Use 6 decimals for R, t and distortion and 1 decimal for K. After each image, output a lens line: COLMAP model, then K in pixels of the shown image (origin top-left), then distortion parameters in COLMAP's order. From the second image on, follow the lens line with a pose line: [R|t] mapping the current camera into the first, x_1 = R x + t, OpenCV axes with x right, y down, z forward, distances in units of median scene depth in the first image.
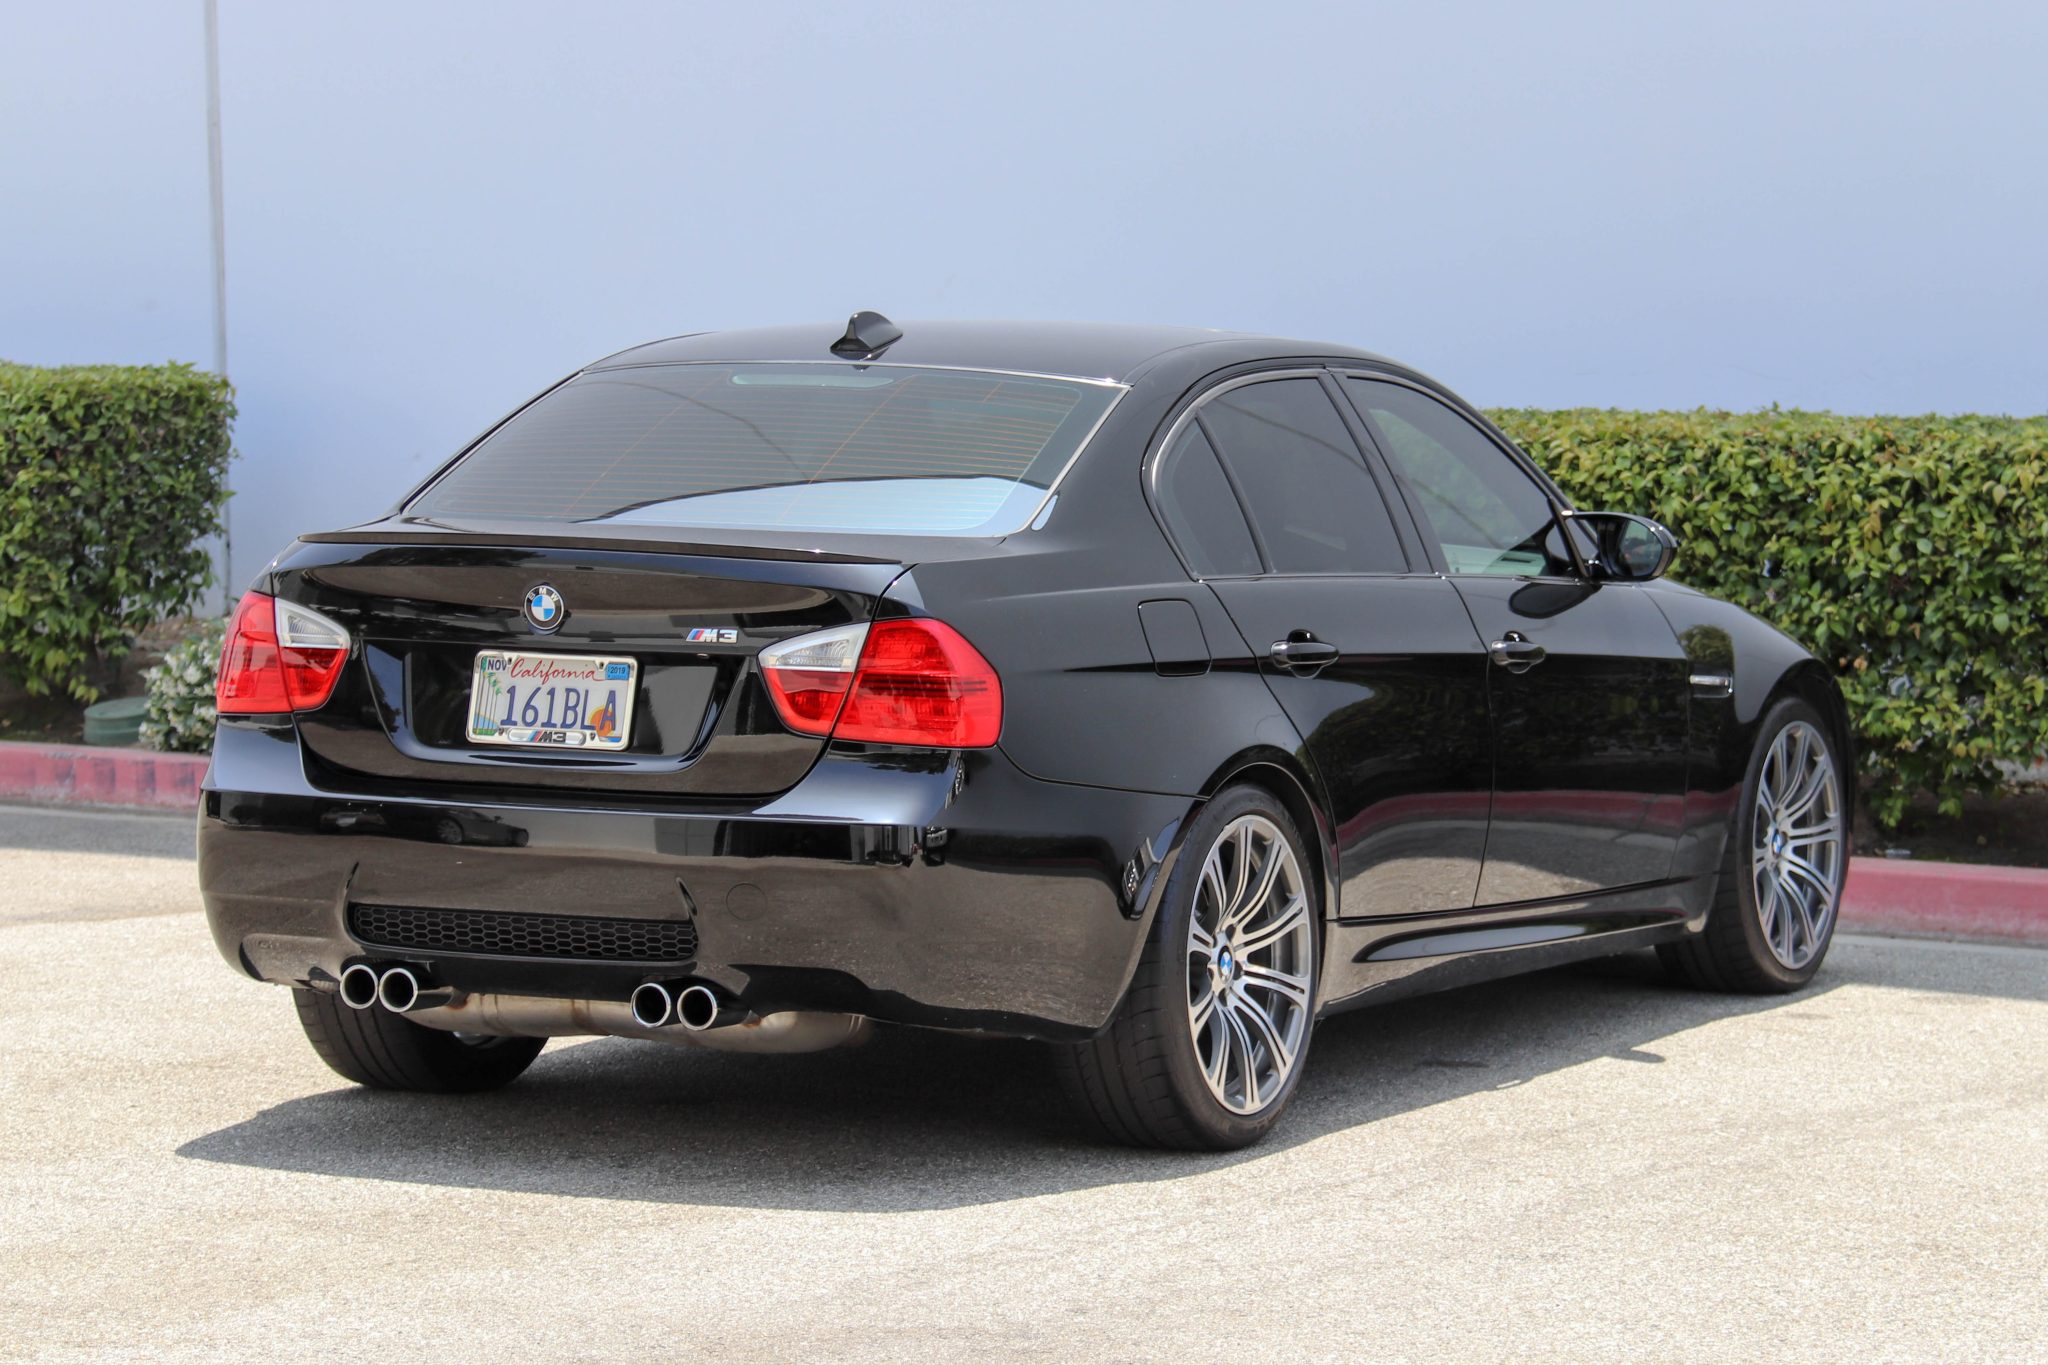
lens RADIAL K [[9449.7, 0, 1004.6], [0, 9449.7, 700.1], [0, 0, 1]] dist [1.132950, 0.000000]
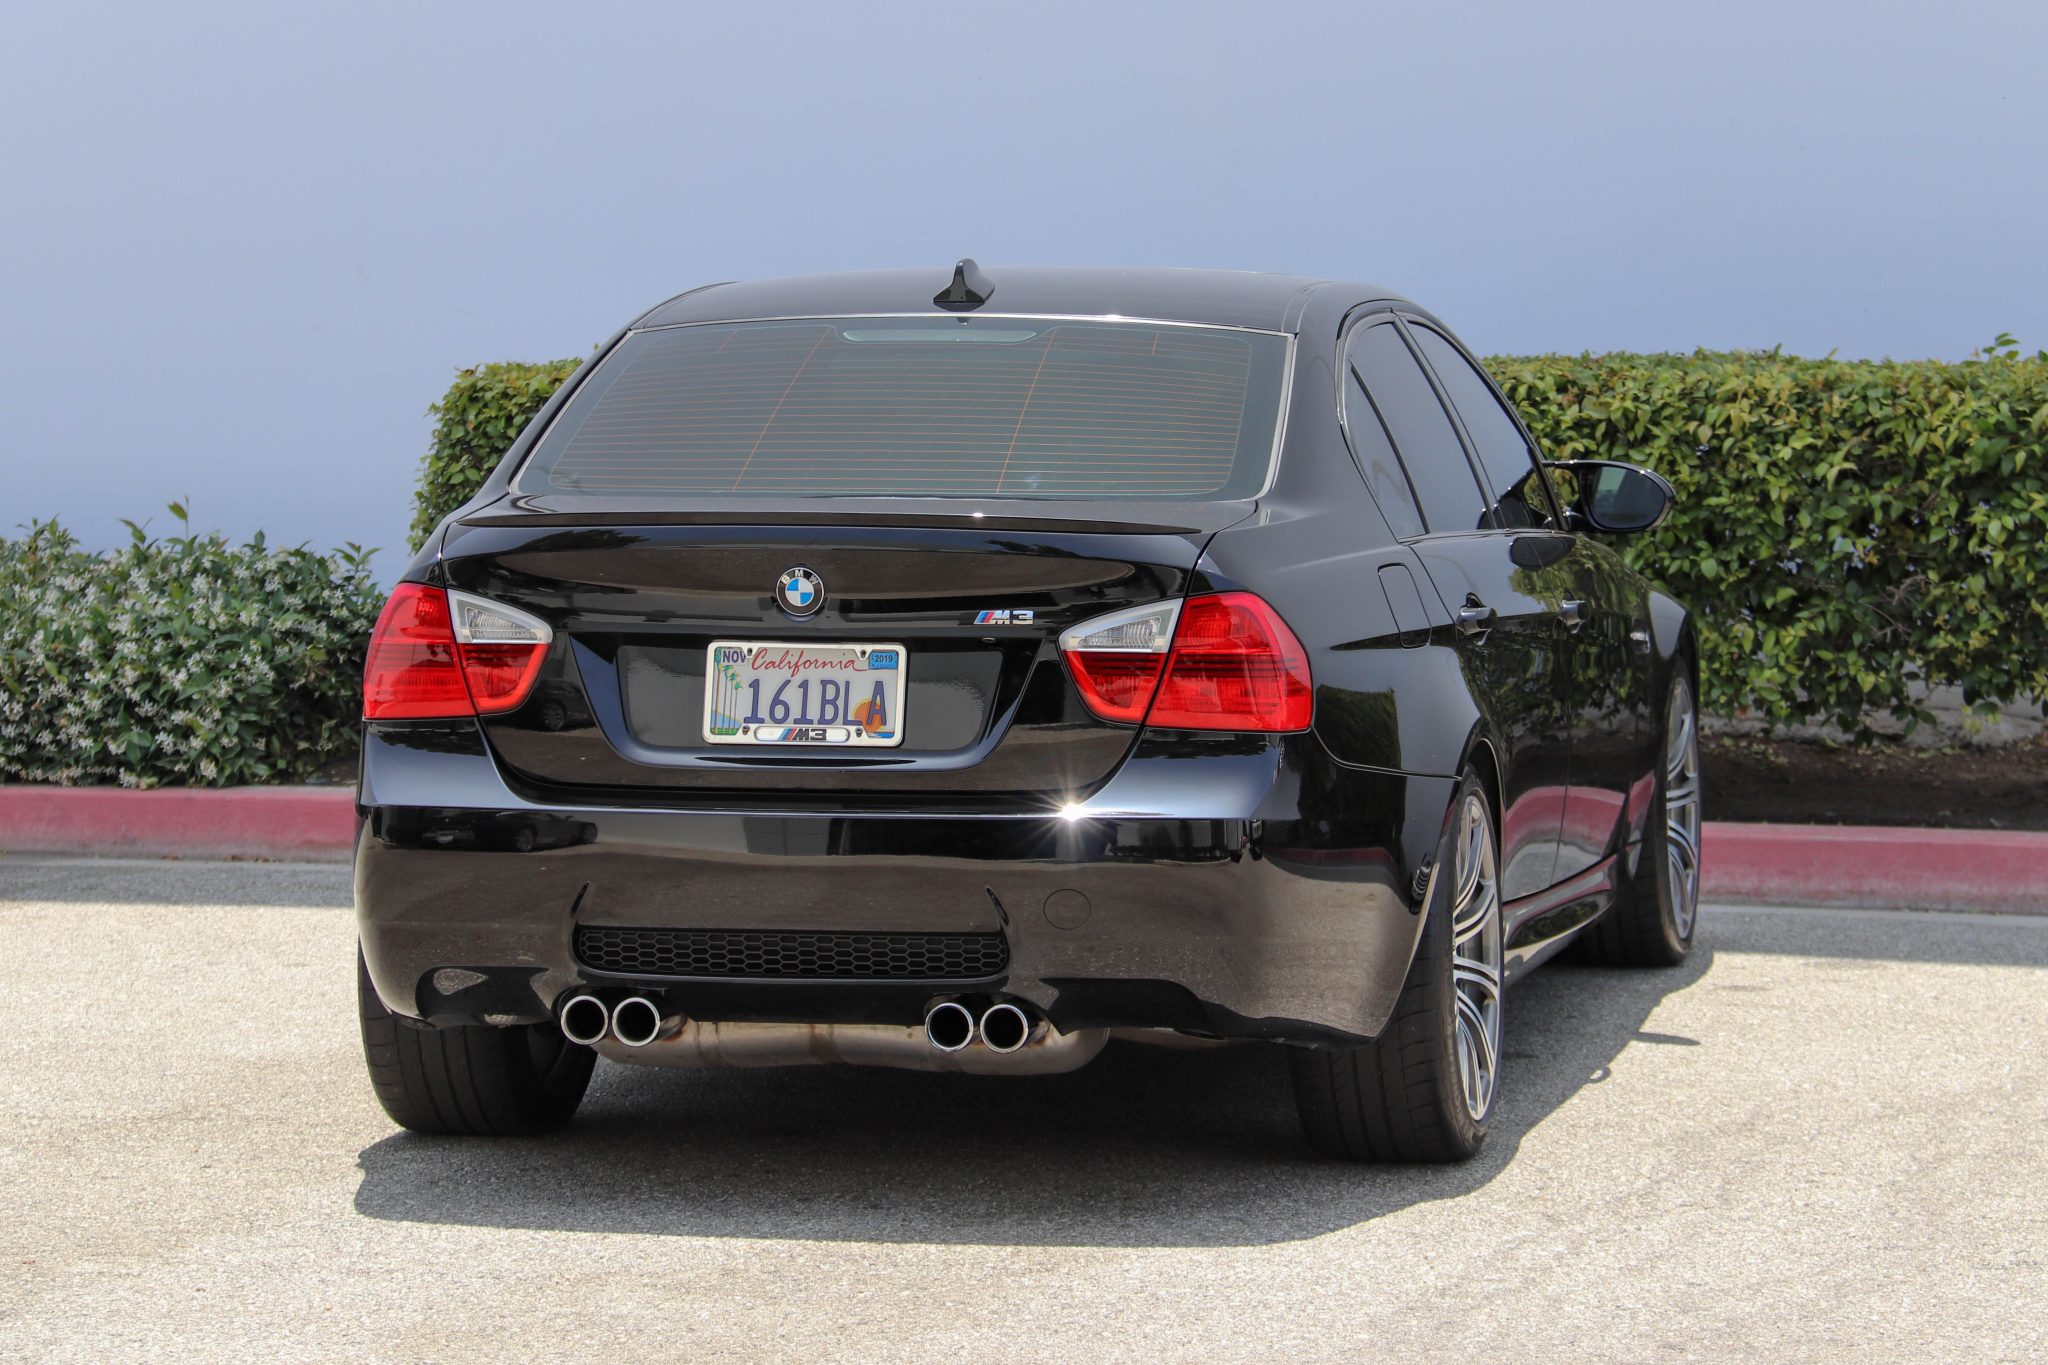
lens RADIAL K [[9449.7, 0, 1070.0], [0, 9449.7, 626.4], [0, 0, 1]] dist [1.132950, 0.000000]
pose [[0.964517, -0.028440, 0.262484, -0.259502], [0.028995, 0.999578, 0.001760, -0.007258], [-0.262424, 0.005913, 0.964935, 0.121004]]
